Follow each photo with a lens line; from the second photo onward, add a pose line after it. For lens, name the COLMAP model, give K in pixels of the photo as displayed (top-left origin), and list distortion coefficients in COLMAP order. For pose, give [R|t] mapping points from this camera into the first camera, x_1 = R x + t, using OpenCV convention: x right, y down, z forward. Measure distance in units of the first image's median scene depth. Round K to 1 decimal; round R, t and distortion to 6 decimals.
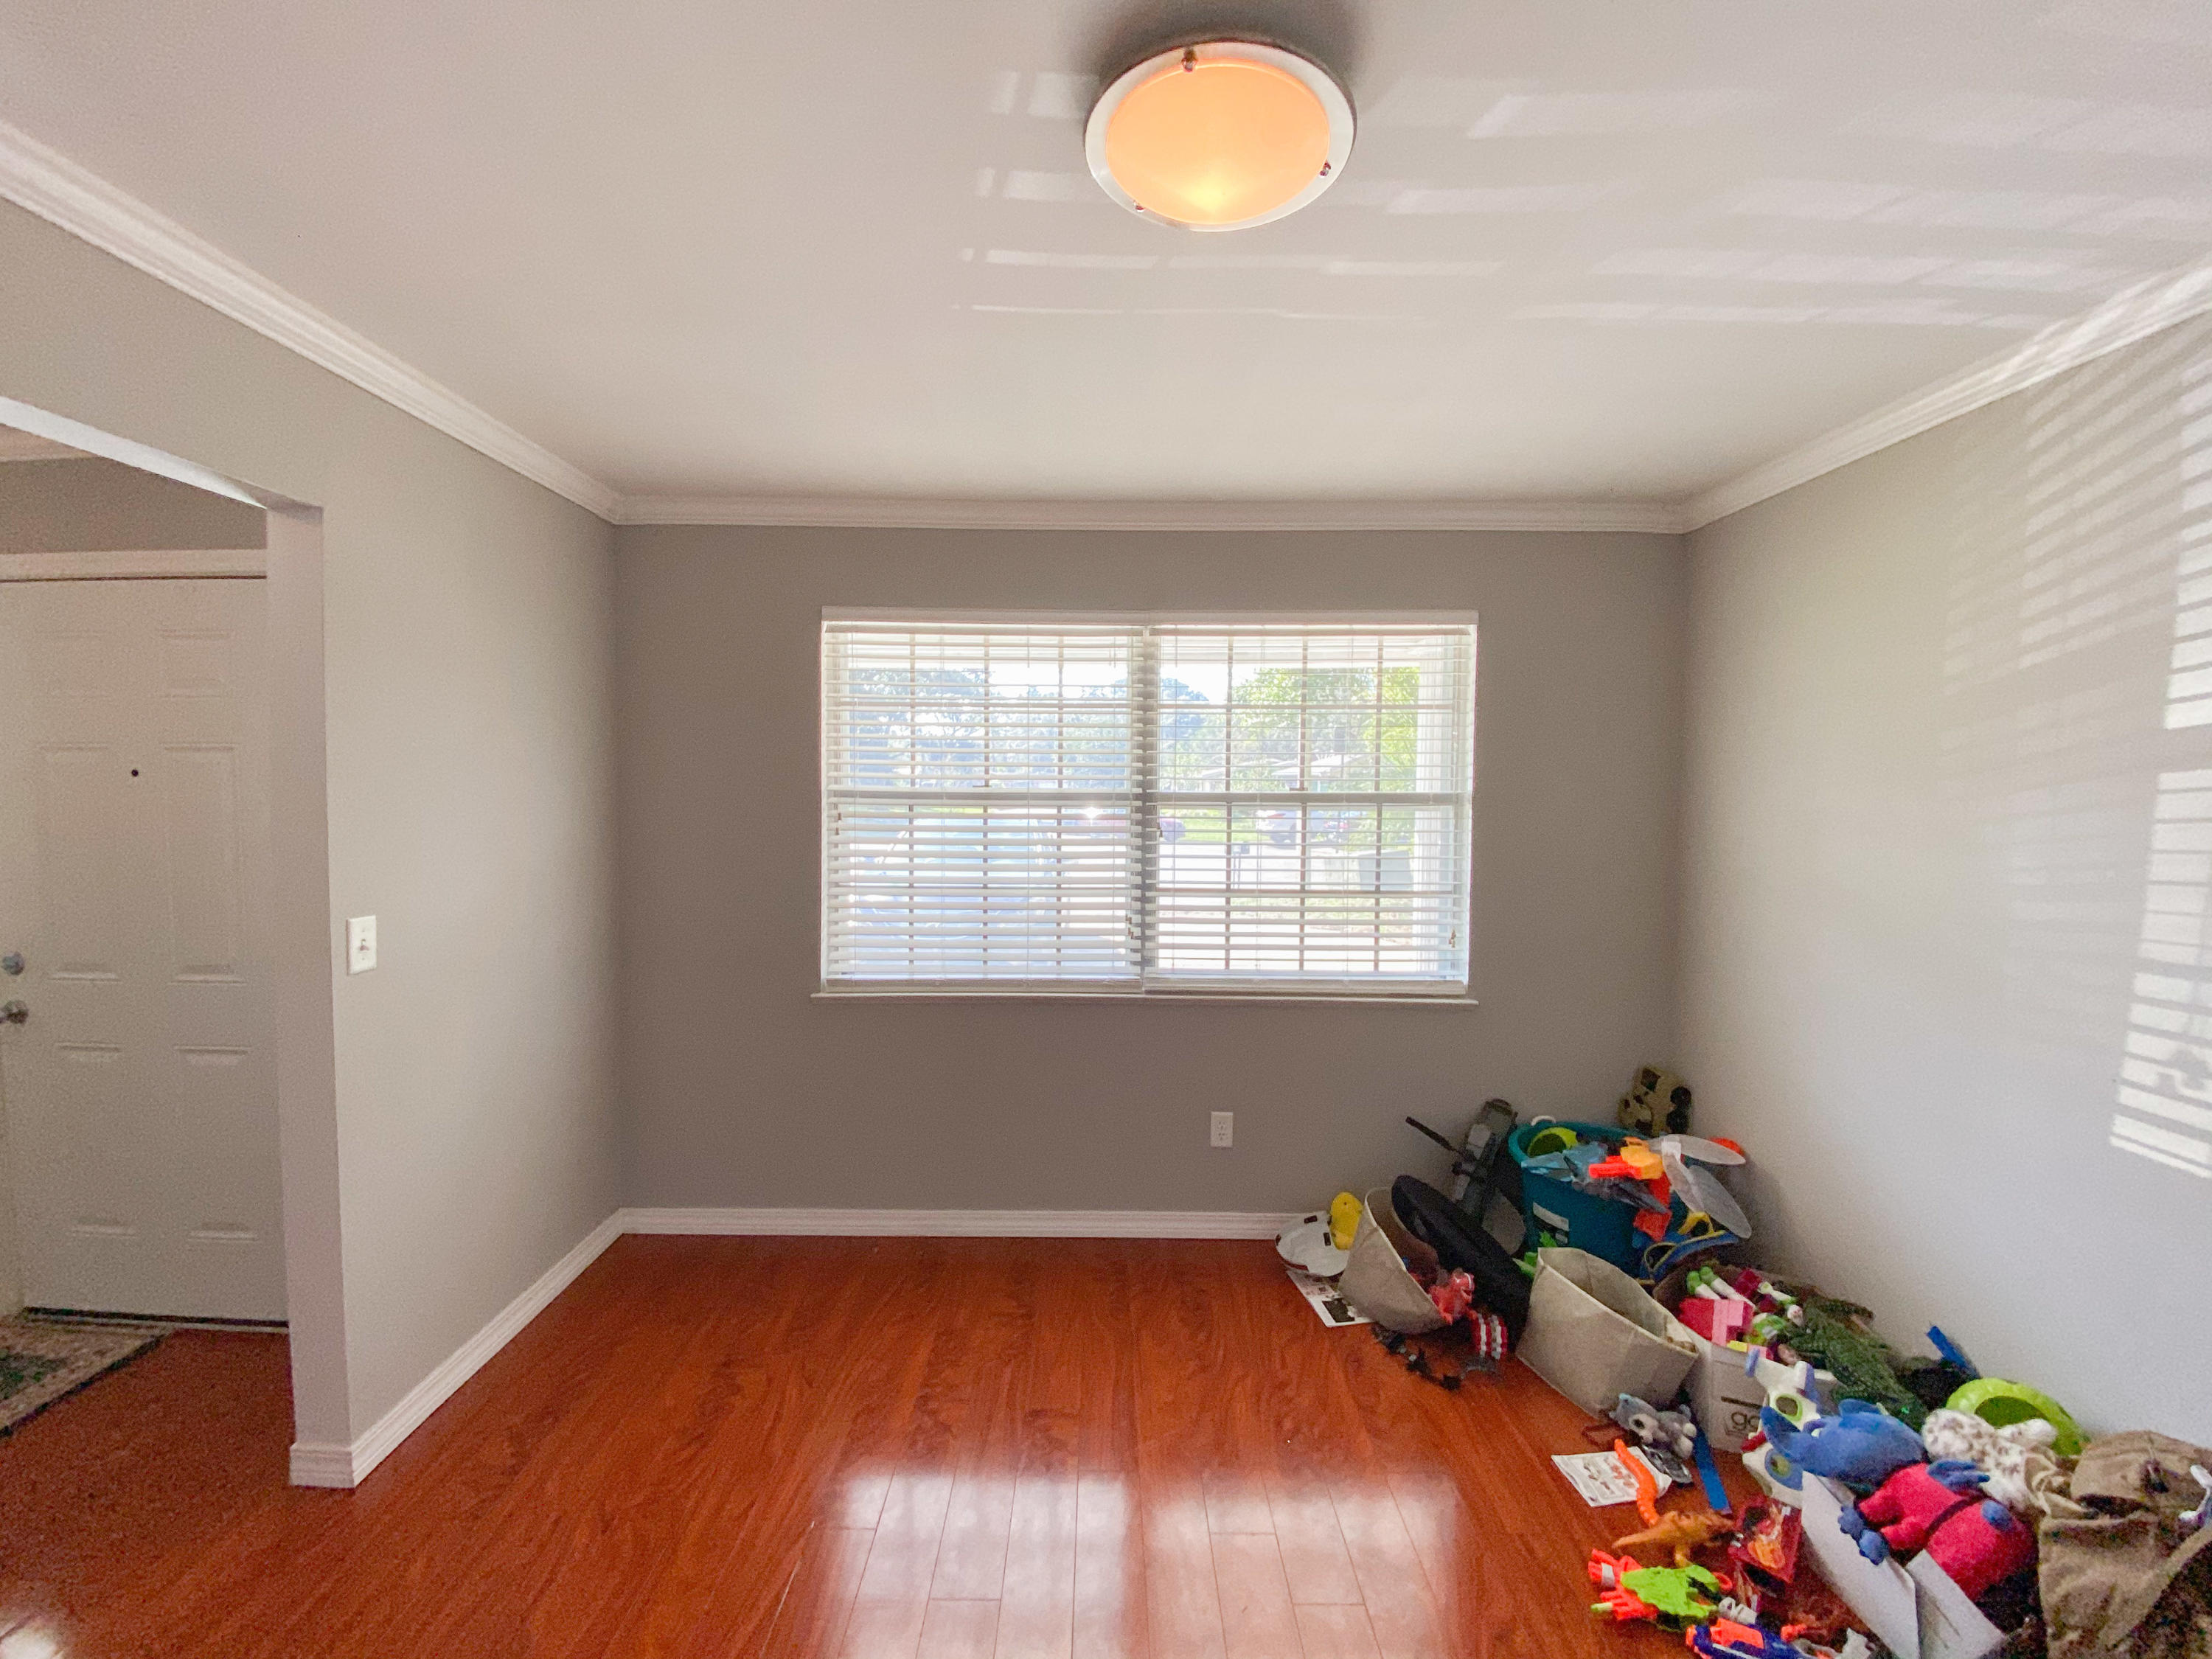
lens RADIAL K [[909.4, 0, 1111.1], [0, 909.4, 827.5], [0, 0, 1]] dist [0.015412, -0.017726]
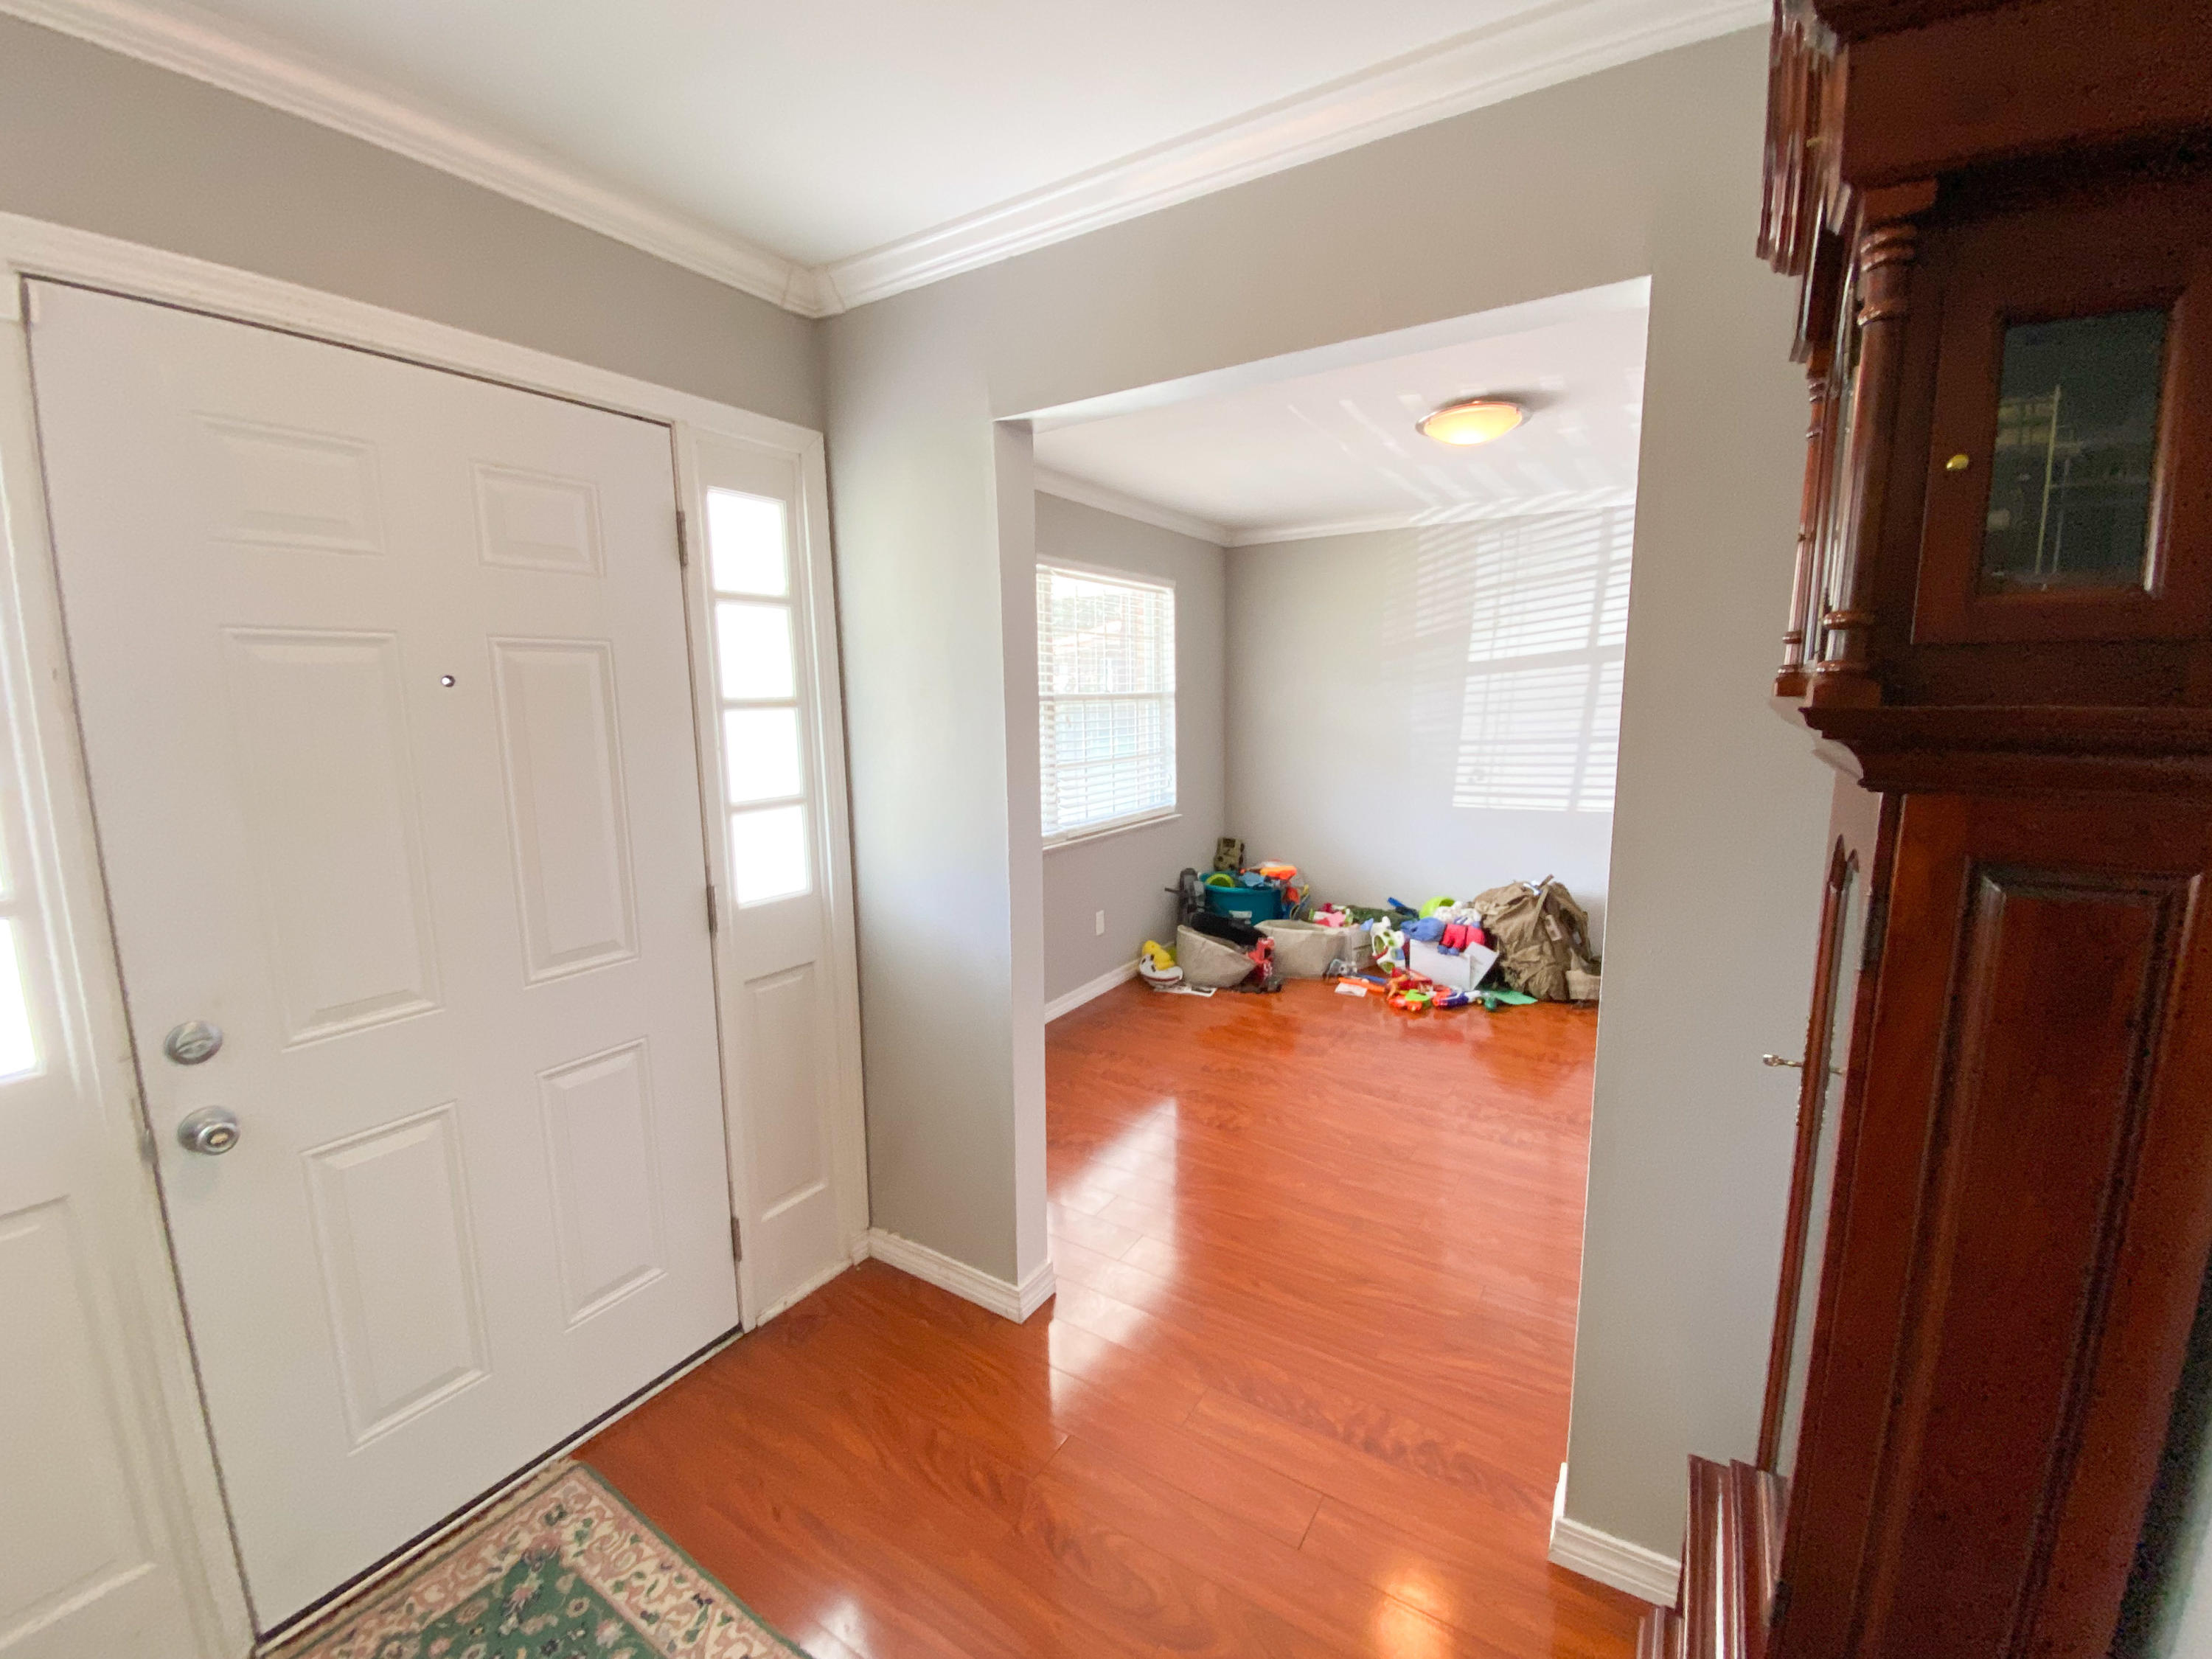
lens RADIAL K [[915.7, 0, 1087.5], [0, 915.7, 826.2], [0, 0, 1]] dist [0.059730, -0.040895]
pose [[0.542998, -0.136290, 0.828600, -1.532807], [0.055372, 0.990405, 0.126618, -0.020910], [-0.837906, -0.022873, 0.545335, 0.273637]]
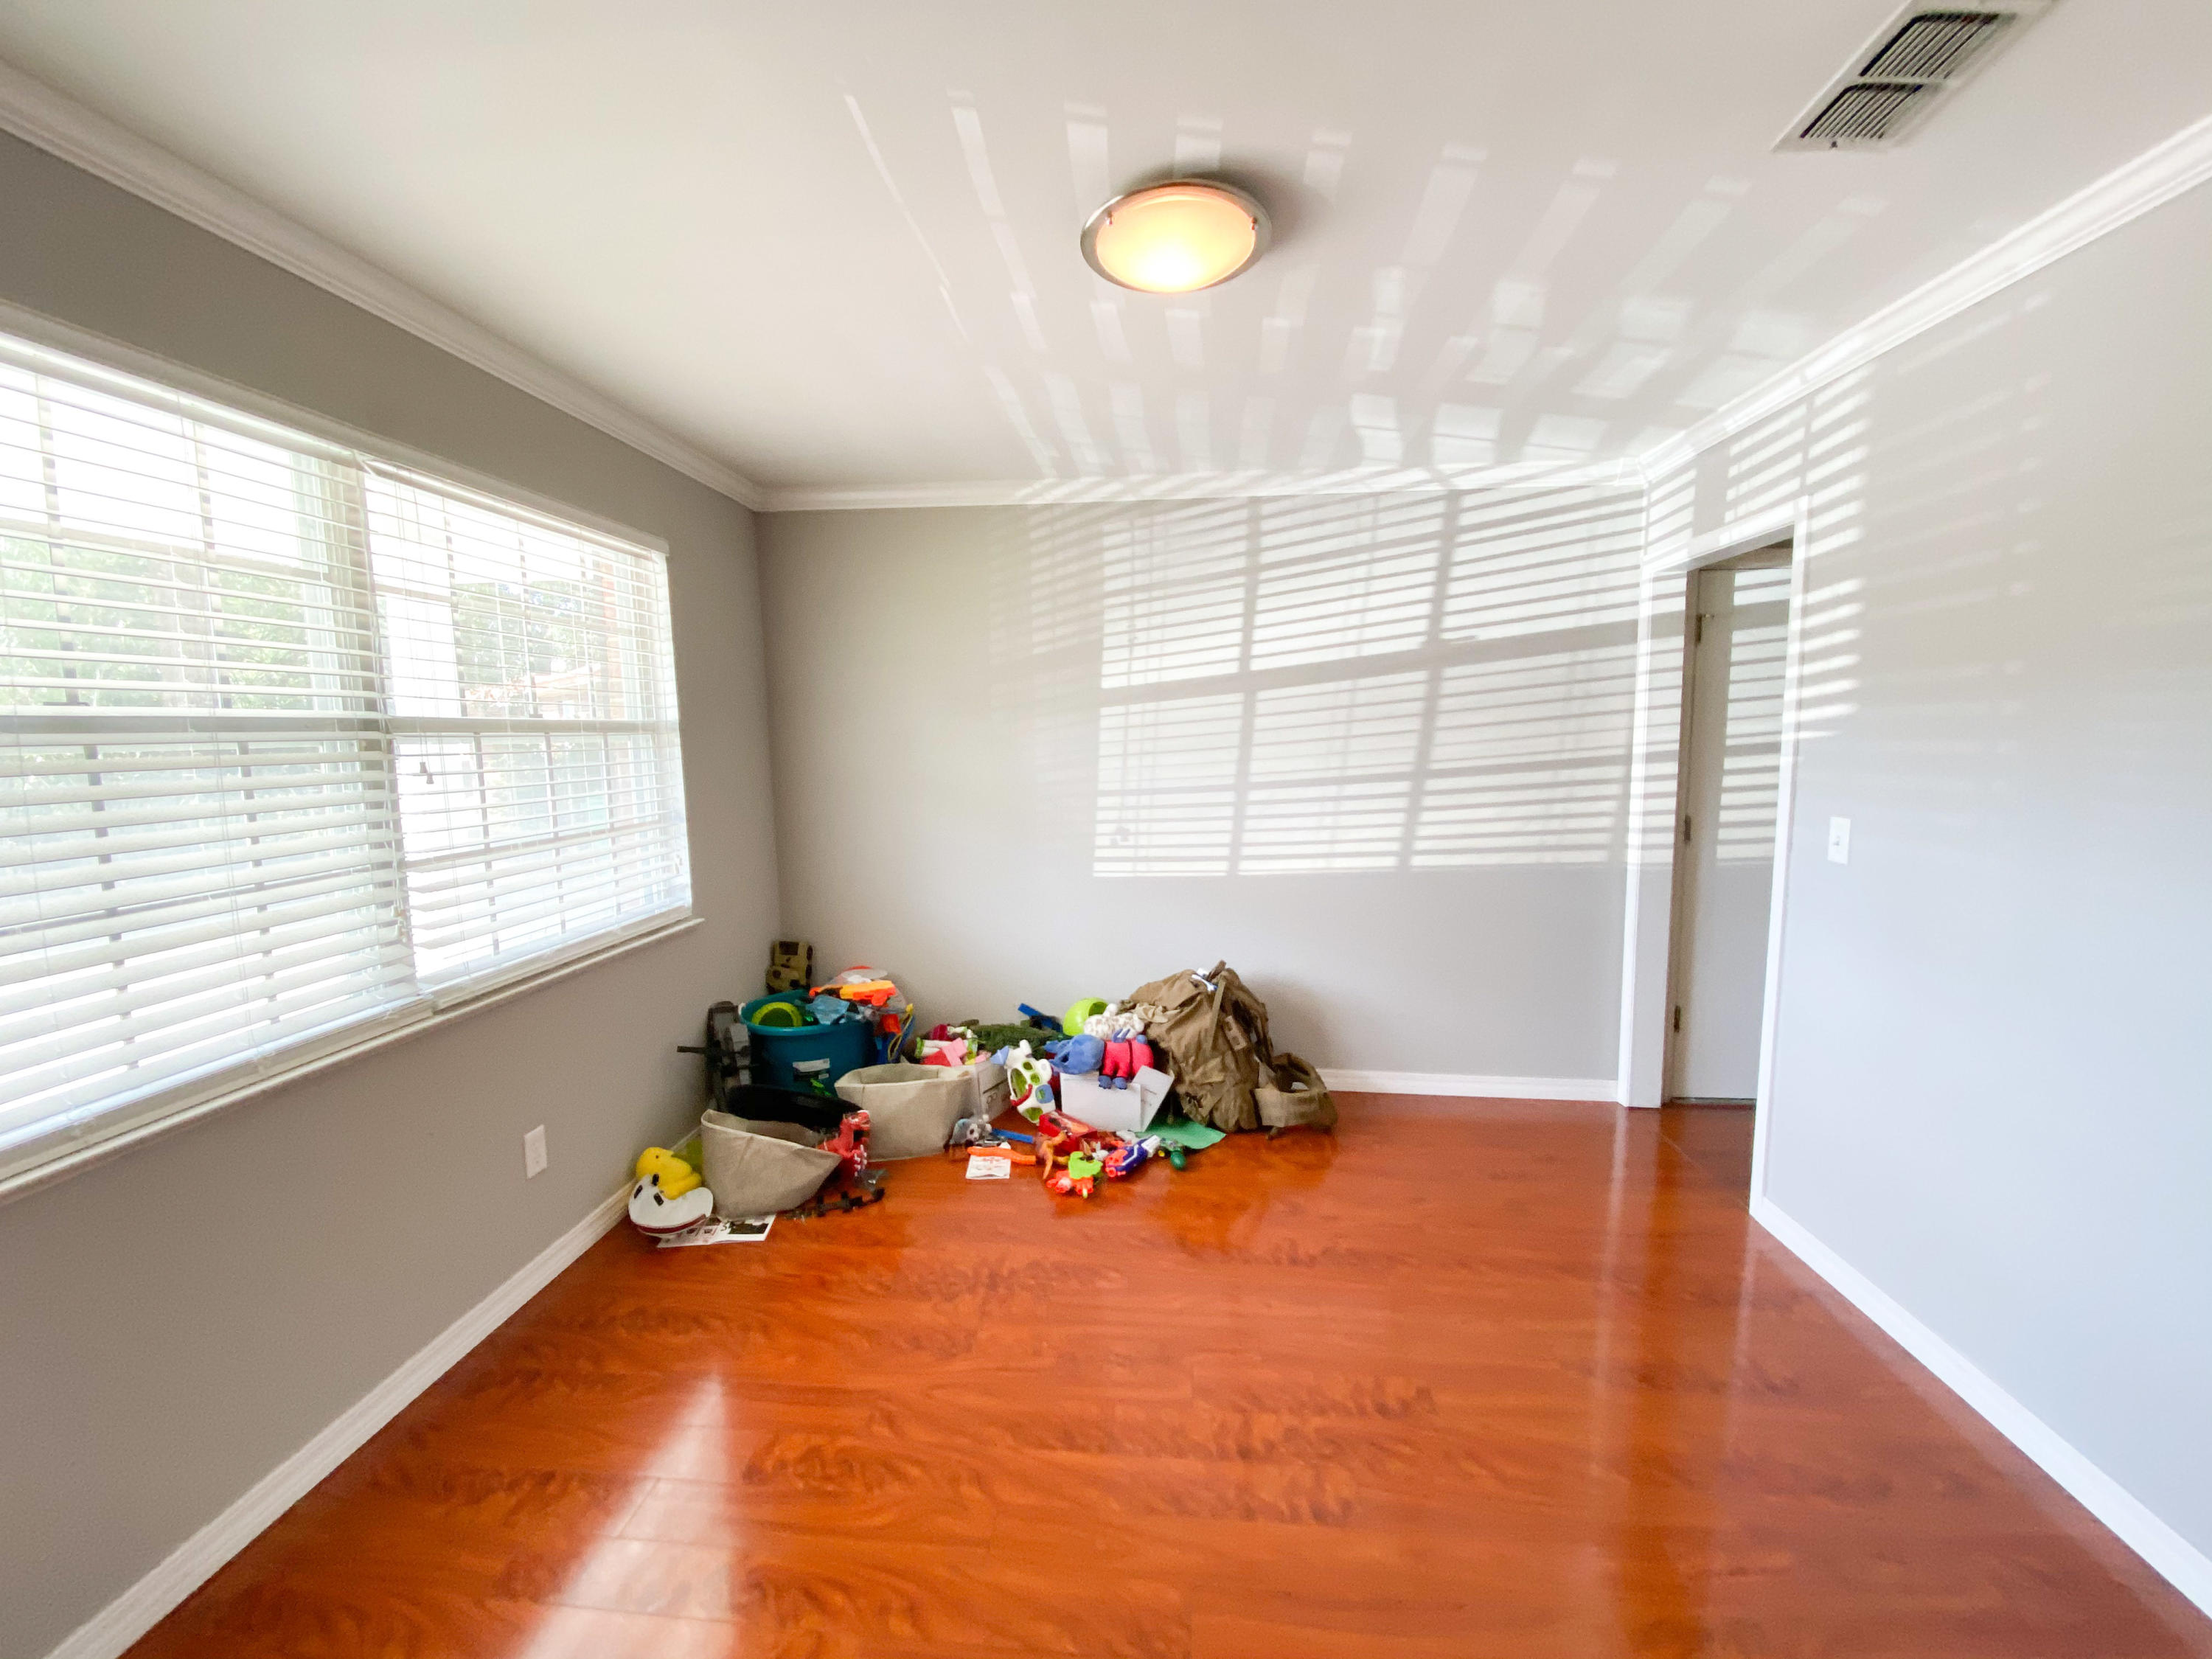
lens RADIAL K [[887.6, 0, 1098.9], [0, 887.6, 828.9], [0, 0, 1]] dist [0.059982, -0.037669]
pose [[0.088368, -0.115067, 0.989419, -0.787026], [0.056089, 0.992304, 0.110393, -0.003815], [-0.994507, 0.045740, 0.094142, 0.590379]]
